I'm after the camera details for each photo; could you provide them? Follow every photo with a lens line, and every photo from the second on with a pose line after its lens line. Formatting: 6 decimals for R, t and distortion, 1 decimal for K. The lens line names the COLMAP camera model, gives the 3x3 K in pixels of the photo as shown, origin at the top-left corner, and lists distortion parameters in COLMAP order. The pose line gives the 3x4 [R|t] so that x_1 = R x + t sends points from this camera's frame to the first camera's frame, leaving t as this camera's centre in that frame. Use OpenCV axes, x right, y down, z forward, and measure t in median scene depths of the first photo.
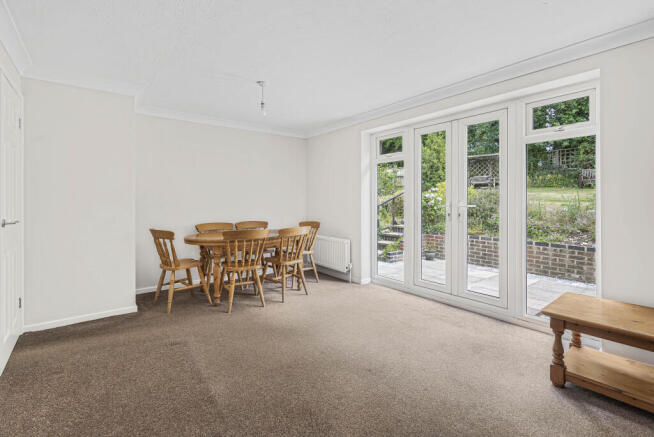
lens RADIAL K [[293.2, 0, 318.8], [0, 293.2, 202.9], [0, 0, 1]] dist [-0.001286, -0.000048]
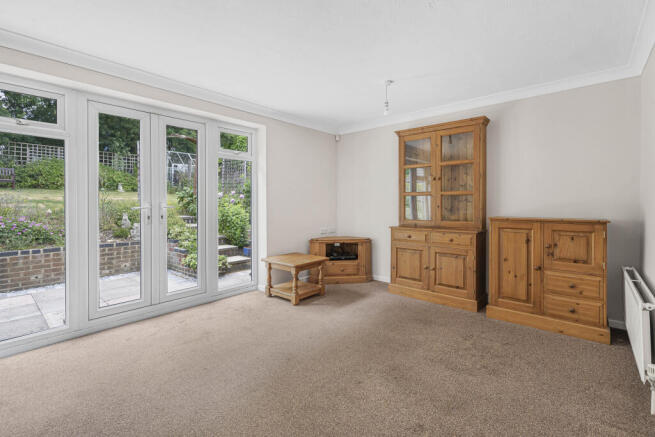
lens RADIAL K [[293.6, 0, 319.3], [0, 293.6, 202.9], [0, 0, 1]] dist [-0.001286, -0.000048]
pose [[-0.183086, 0.001558, 0.983096, -0.469297], [0.009453, 0.999955, 0.000176, 0.001994], [-0.983052, 0.009326, -0.183092, 0.575958]]
